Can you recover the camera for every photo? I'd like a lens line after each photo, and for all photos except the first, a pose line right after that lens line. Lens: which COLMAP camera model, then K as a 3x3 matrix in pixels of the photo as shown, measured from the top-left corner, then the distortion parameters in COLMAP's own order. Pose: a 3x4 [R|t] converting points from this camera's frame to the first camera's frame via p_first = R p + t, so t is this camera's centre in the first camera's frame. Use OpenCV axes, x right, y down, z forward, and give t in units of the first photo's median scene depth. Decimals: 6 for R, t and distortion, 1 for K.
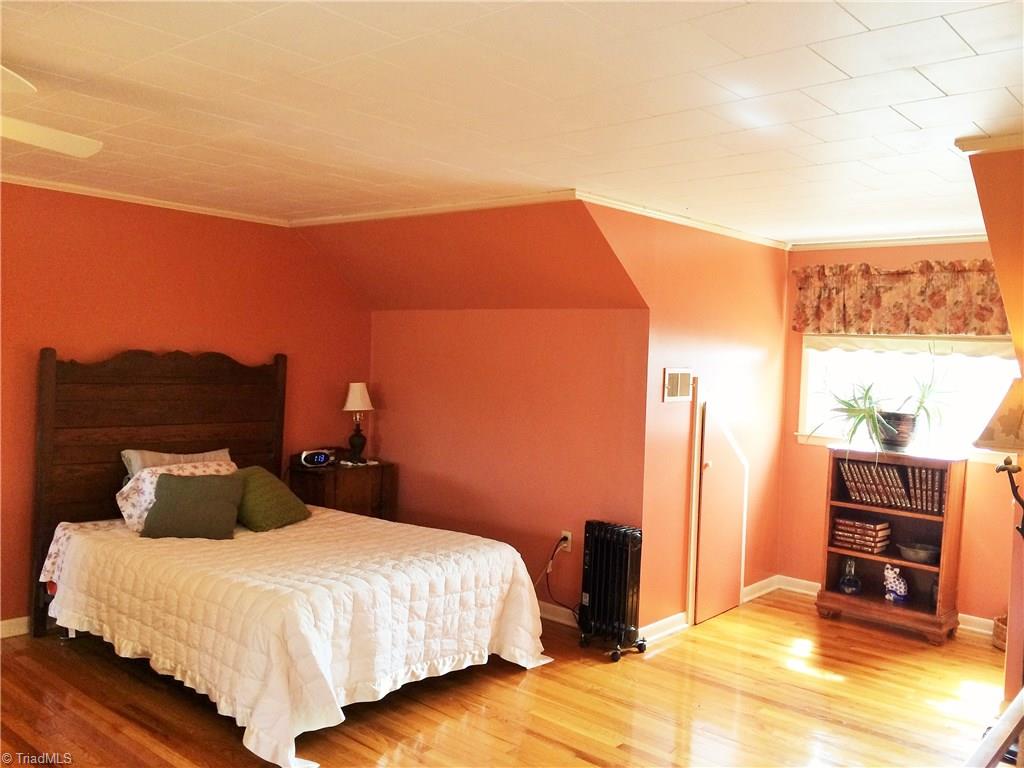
lens RADIAL K [[875.4, 0, 515.2], [0, 875.4, 380.3], [0, 0, 1]] dist [0.009918, -0.018736]
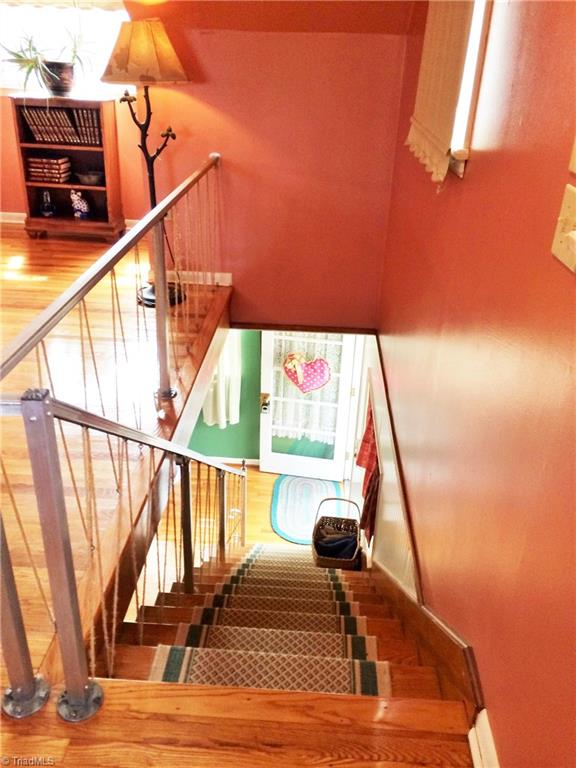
lens RADIAL K [[656.6, 0, 287.0], [0, 656.6, 386.7], [0, 0, 1]] dist [0.009918, -0.018736]
pose [[0.789438, -0.286438, 0.542901, 0.058255], [0.009465, 0.890023, 0.455818, 0.025177], [-0.613758, -0.354701, 0.705329, -0.008031]]
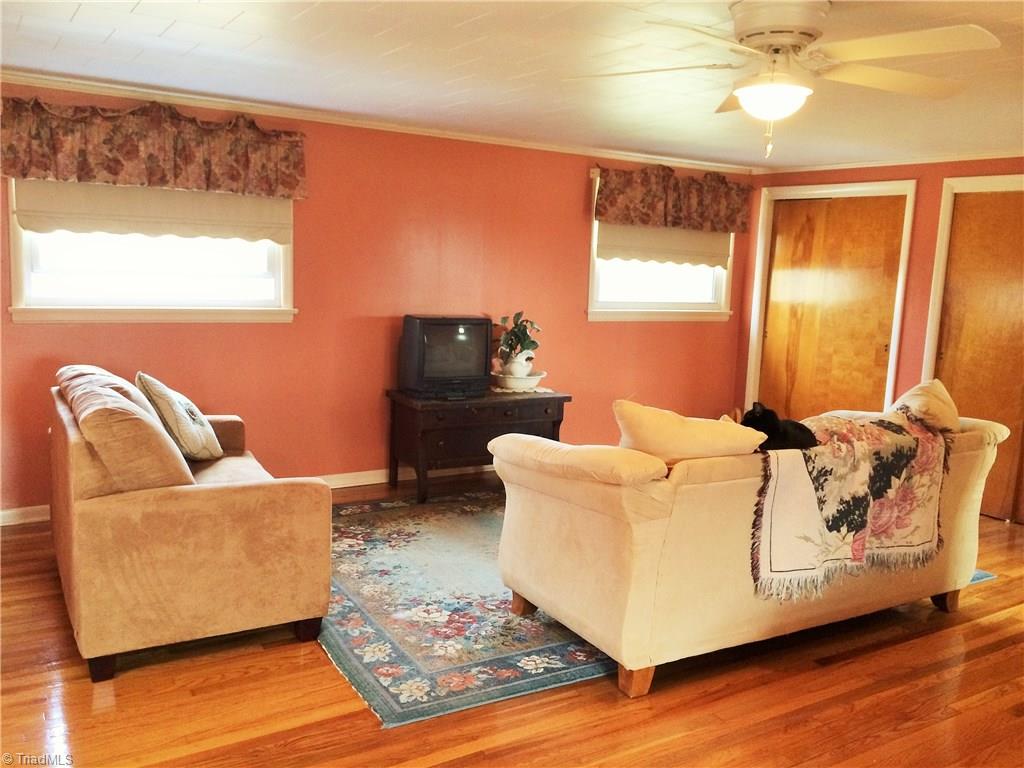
lens RADIAL K [[875.4, 0, 512.8], [0, 875.4, 384.4], [0, 0, 1]] dist [0.009918, -0.018736]
pose [[0.294780, -0.160846, 0.941931, -0.302098], [-0.020504, 0.984440, 0.174522, -0.024224], [-0.955345, -0.070759, 0.286895, 0.395947]]
